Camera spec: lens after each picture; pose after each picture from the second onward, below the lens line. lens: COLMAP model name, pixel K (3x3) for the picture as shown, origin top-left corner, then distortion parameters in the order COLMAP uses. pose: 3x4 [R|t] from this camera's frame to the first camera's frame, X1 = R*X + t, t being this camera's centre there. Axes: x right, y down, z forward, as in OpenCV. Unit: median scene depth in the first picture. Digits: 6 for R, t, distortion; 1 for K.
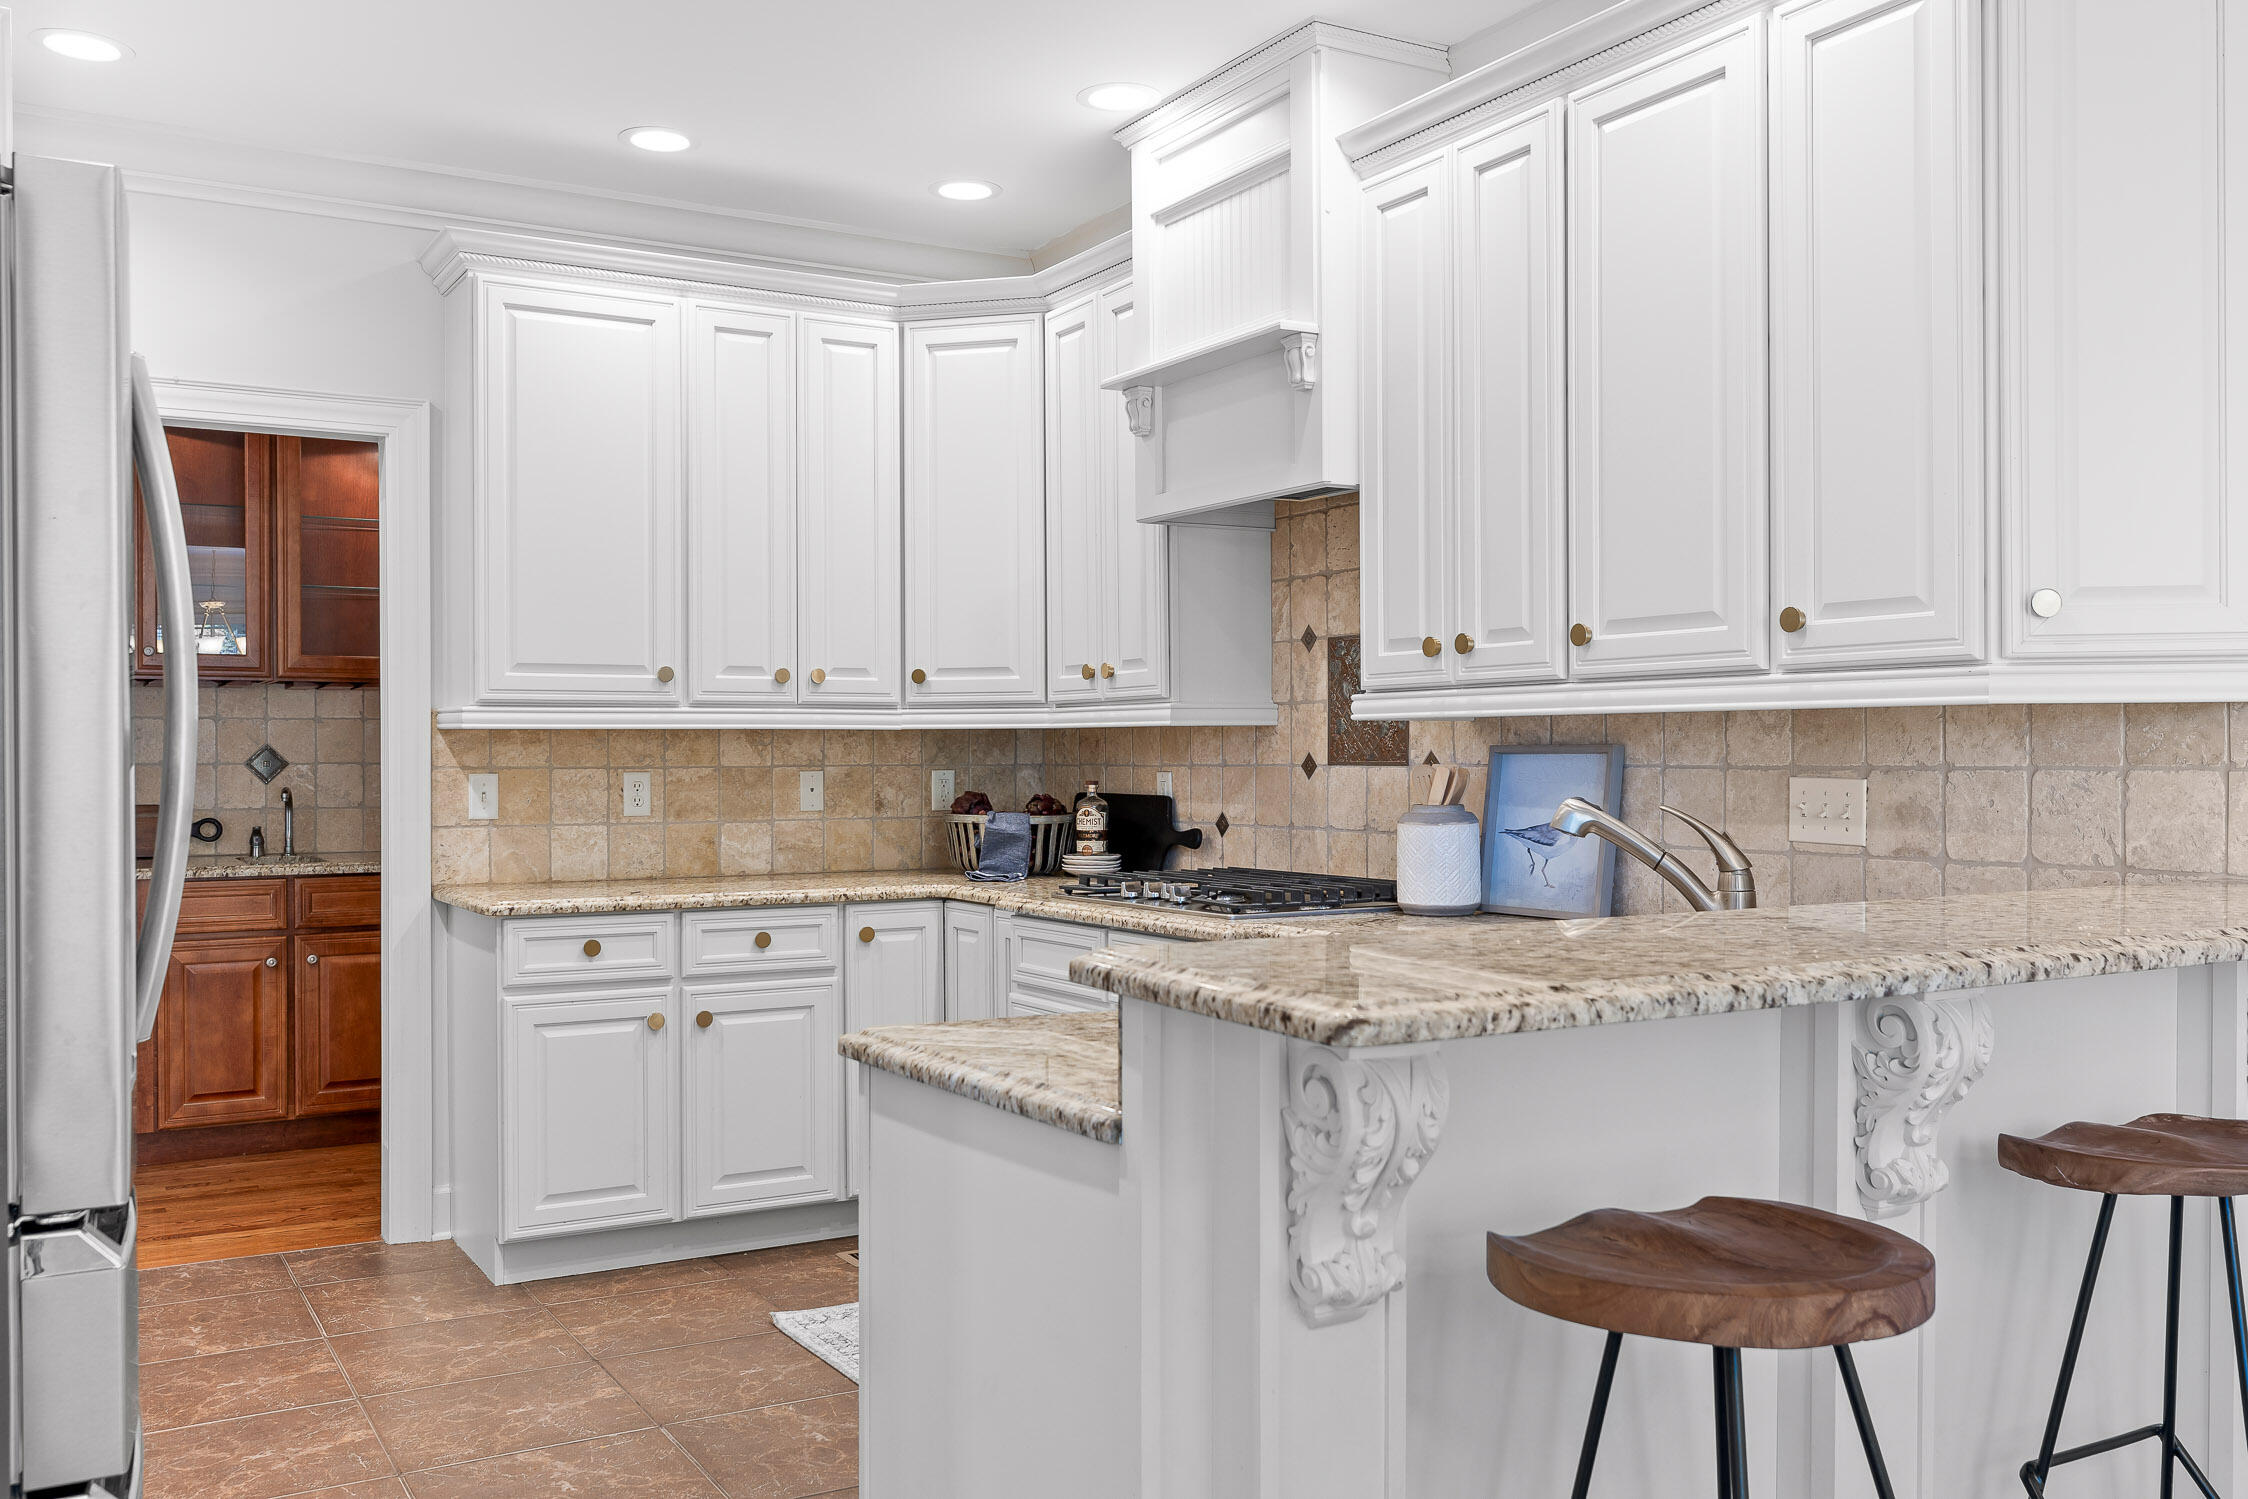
lens RADIAL K [[1979.8, 0, 1203.9], [0, 1979.8, 756.5], [0, 0, 1]] dist [-0.005104, 0.001922]
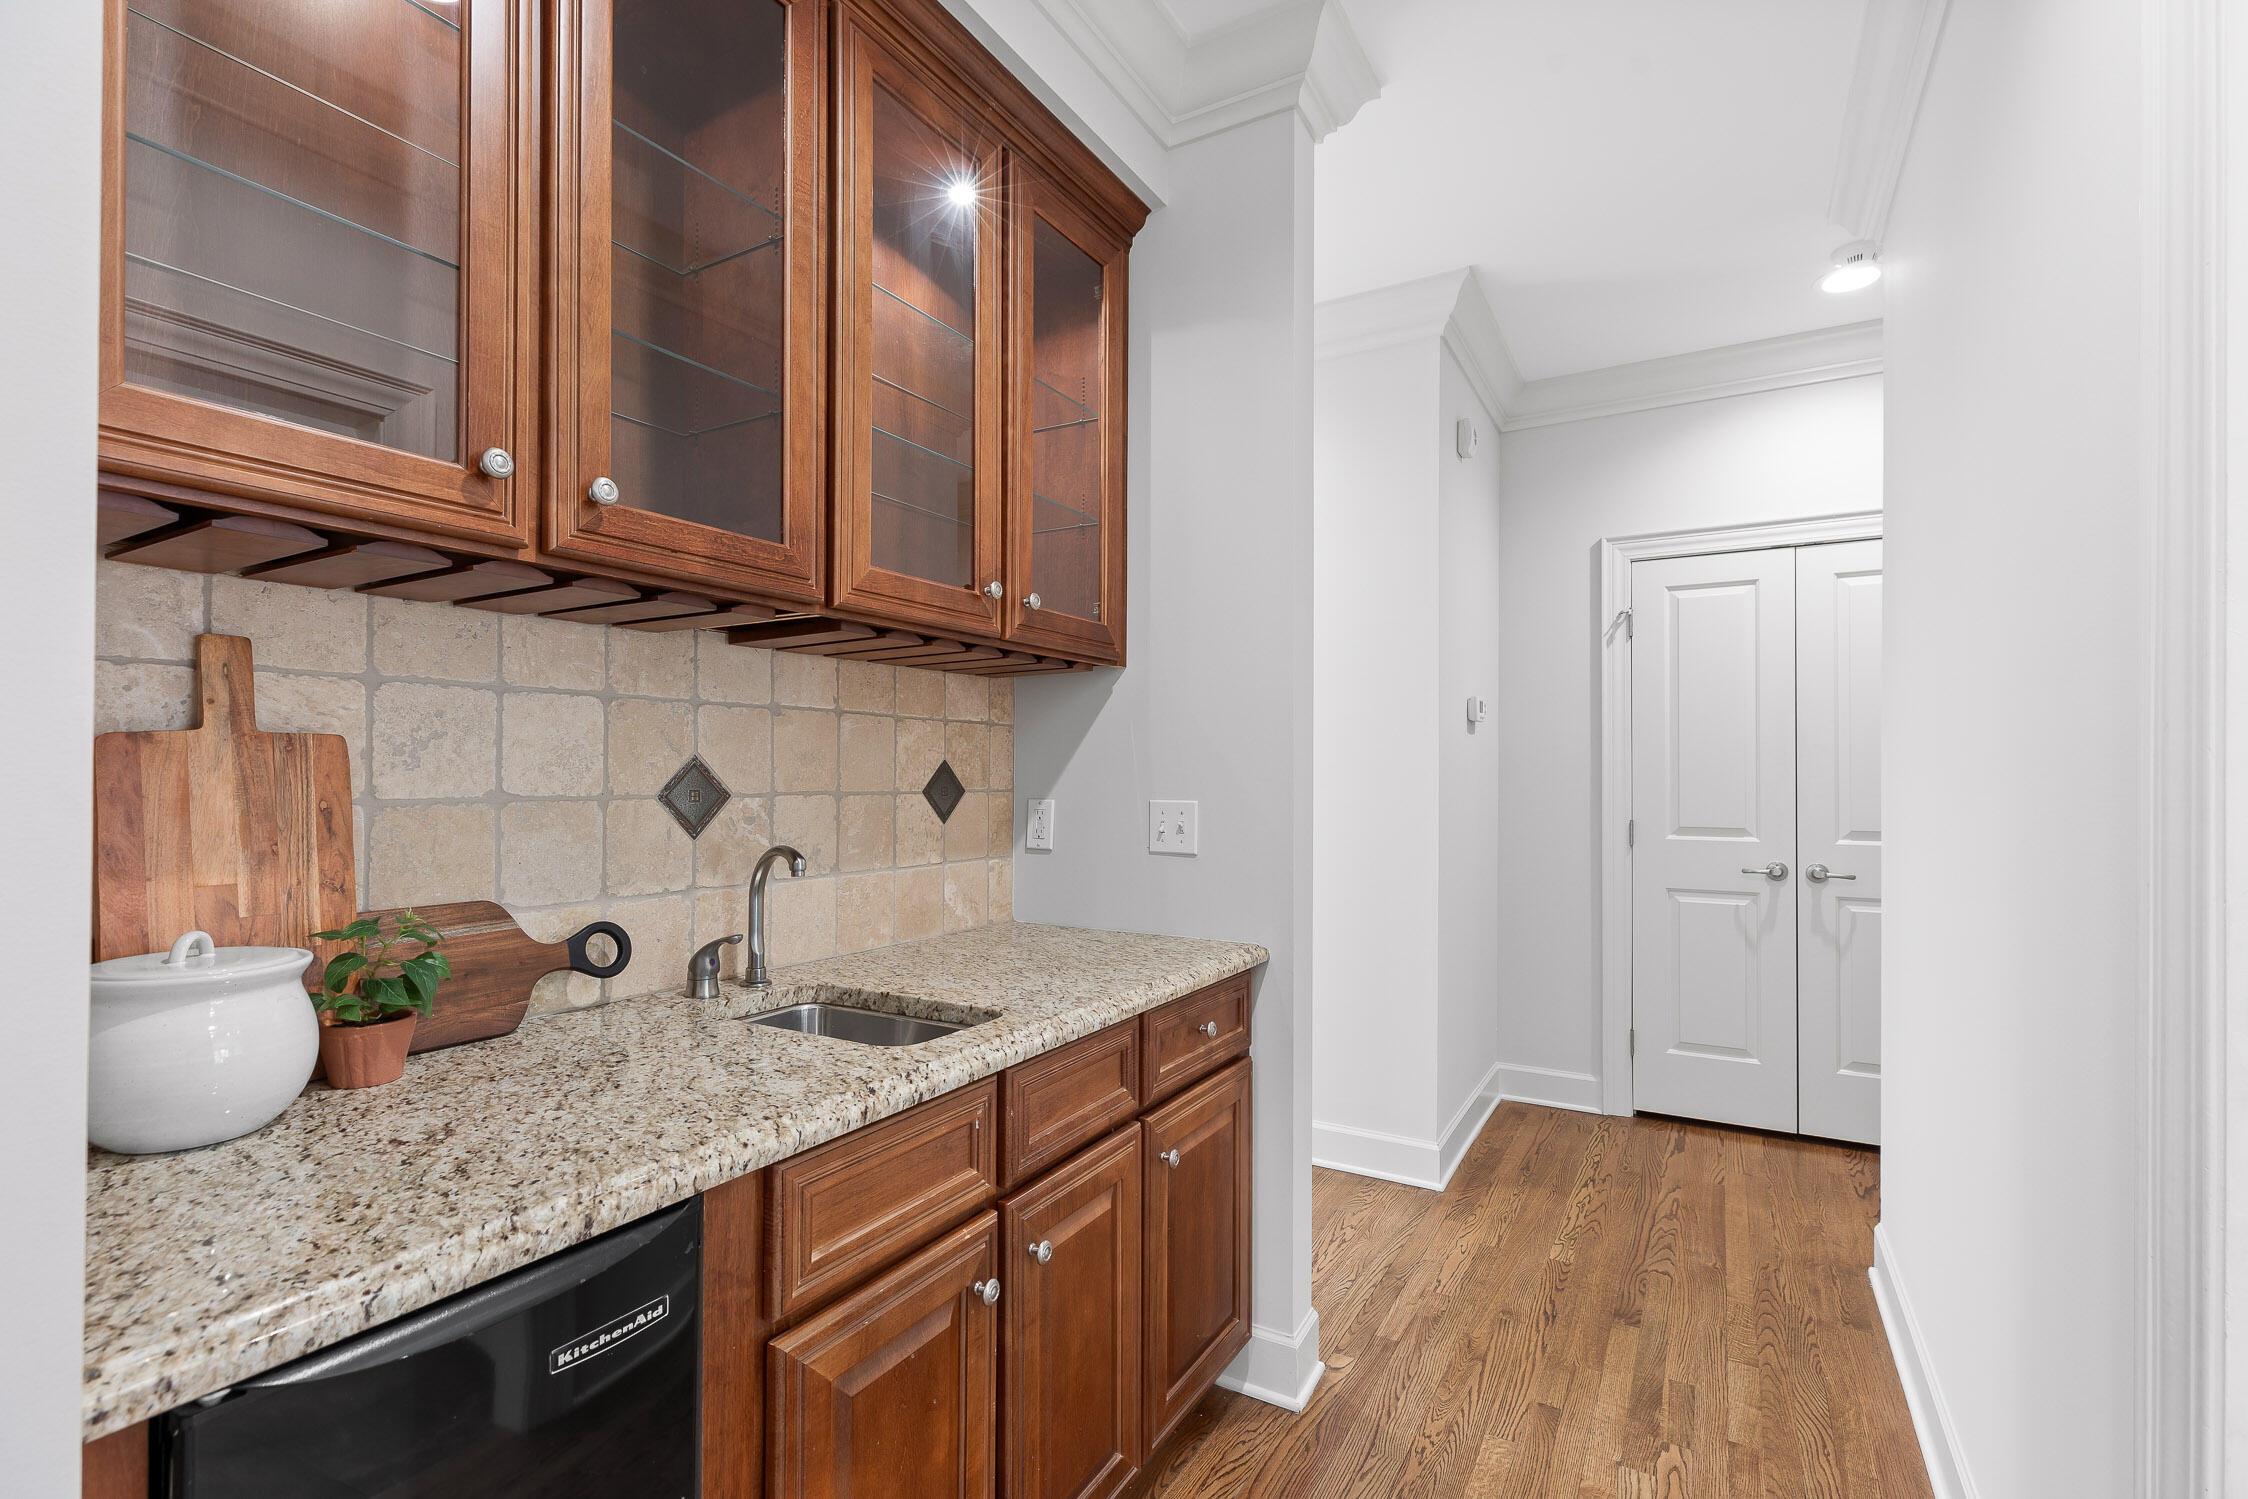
lens RADIAL K [[1025.7, 0, 1124.5], [0, 1025.7, 771.5], [0, 0, 1]] dist [0.000863, 0.001436]
pose [[0.882448, 0.007178, 0.470355, -0.645557], [-0.004875, 0.999969, -0.006114, -0.001553], [-0.470385, 0.003103, 0.882456, 0.948167]]
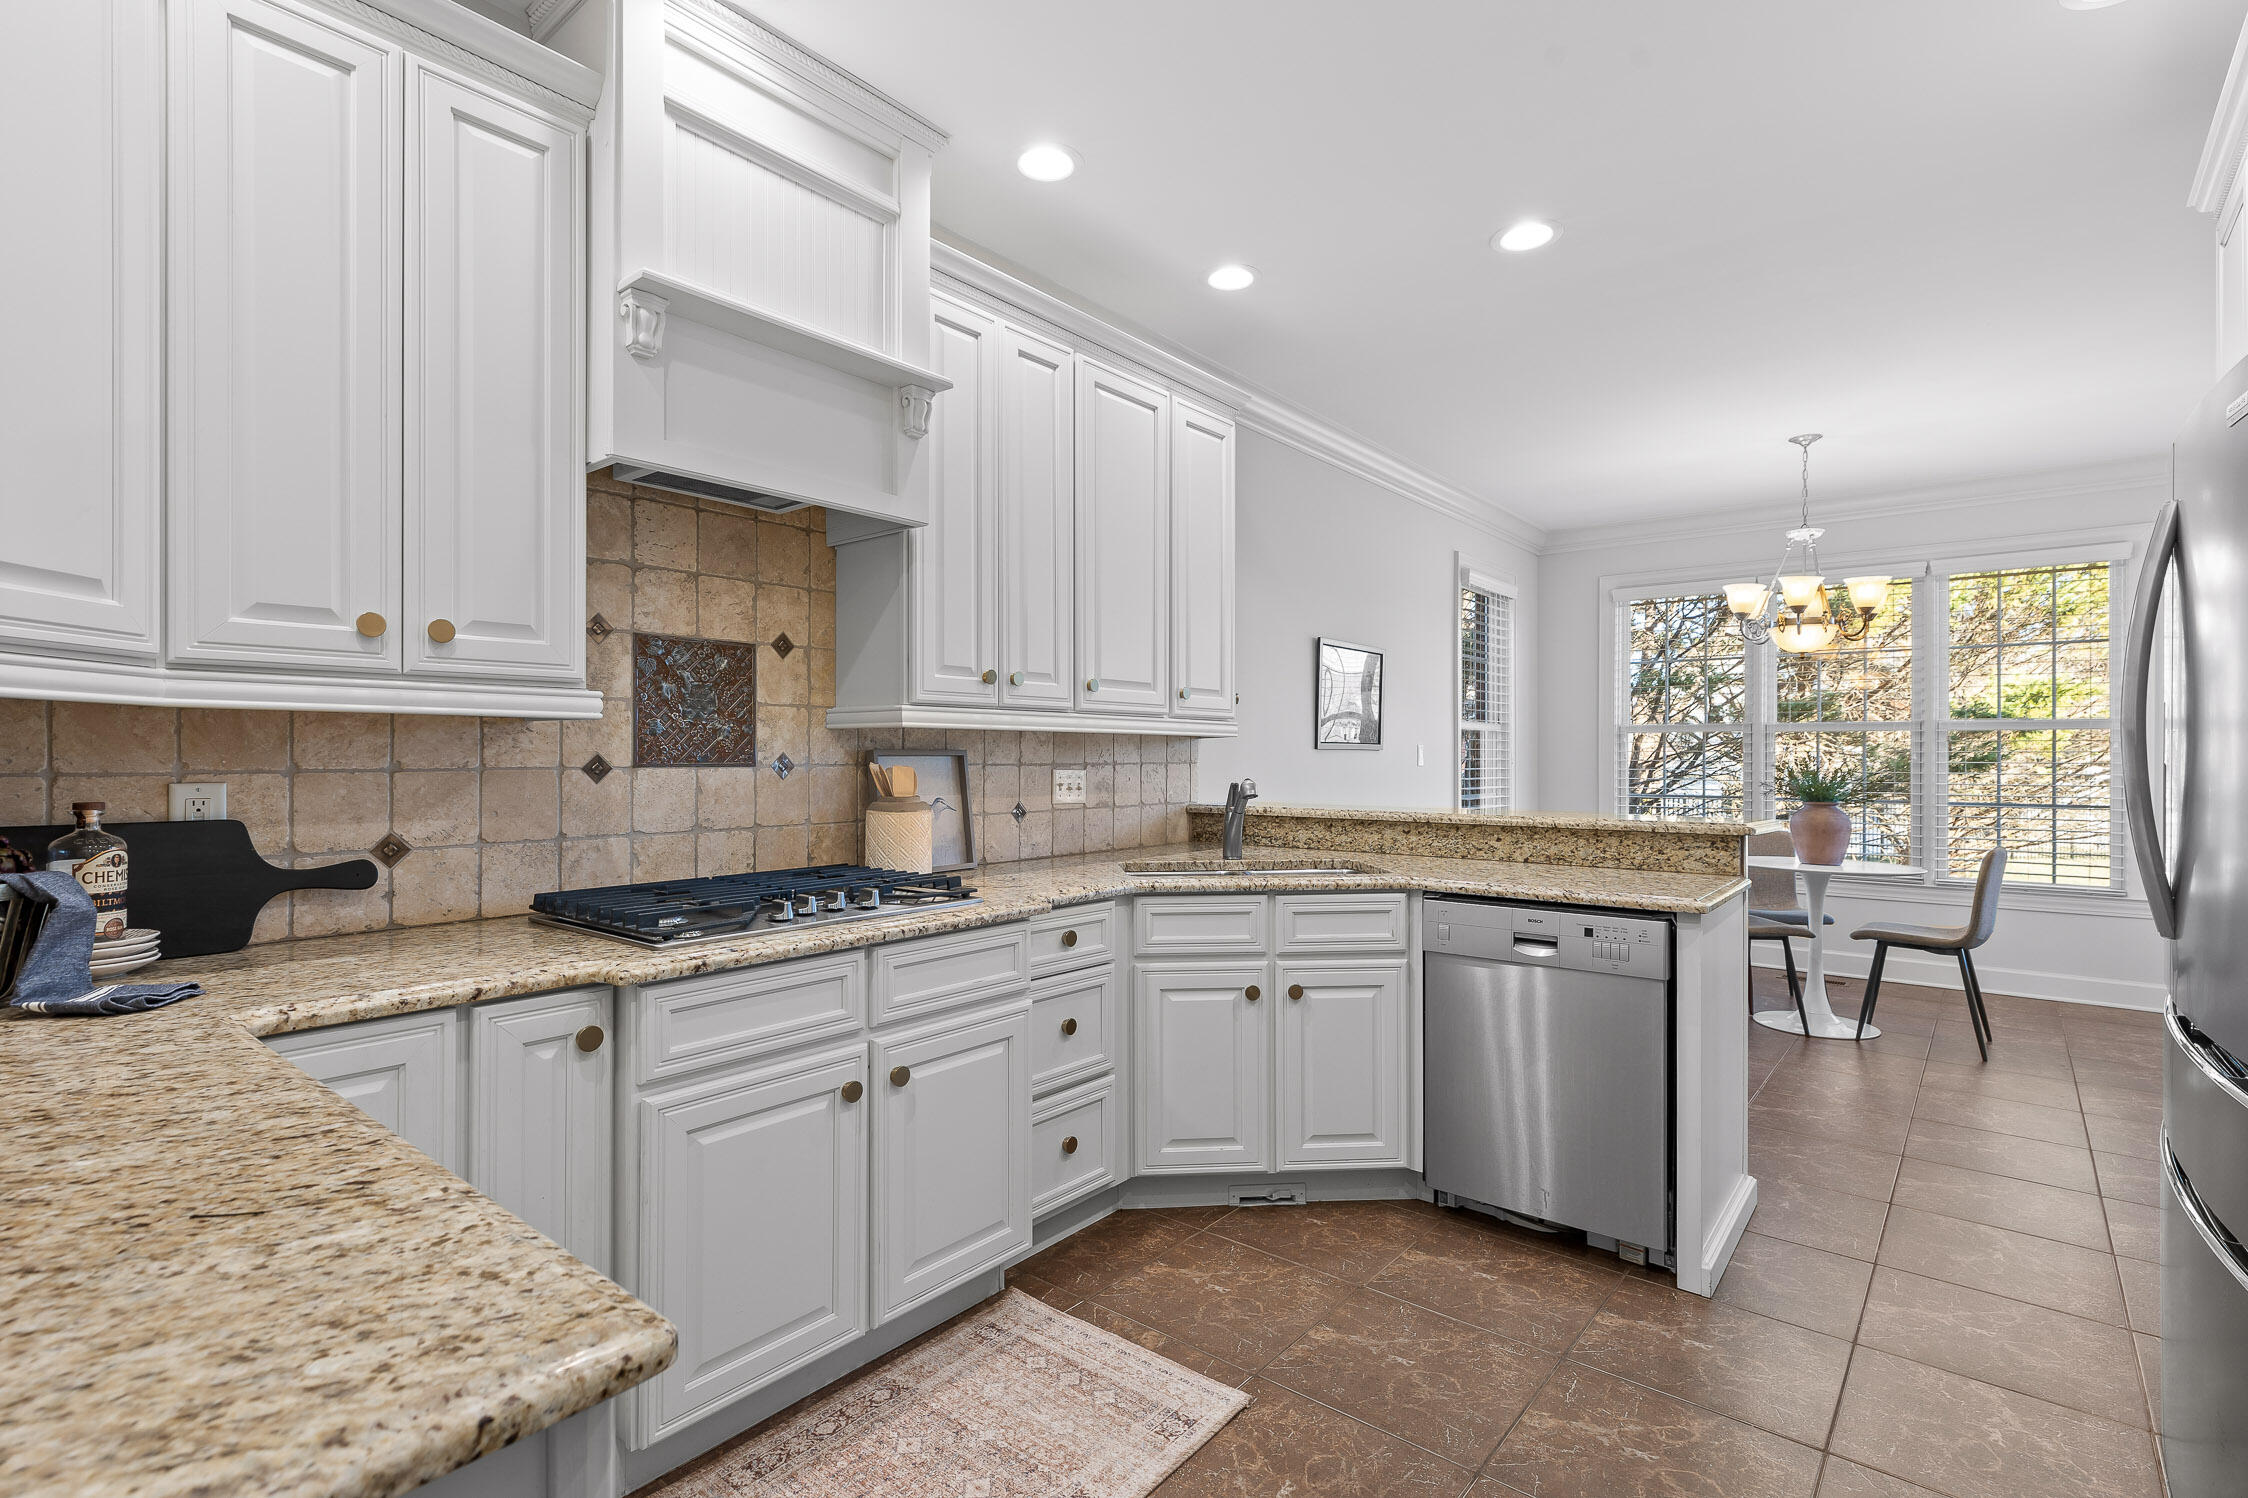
lens RADIAL K [[1025.7, 0, 1118.1], [0, 1025.7, 755.1], [0, 0, 1]] dist [0.000863, 0.001436]
pose [[-0.312612, 0.003652, 0.949874, -0.450375], [0.001367, 0.999993, -0.003395, 0.000513], [-0.949880, 0.000237, -0.312615, 0.881862]]
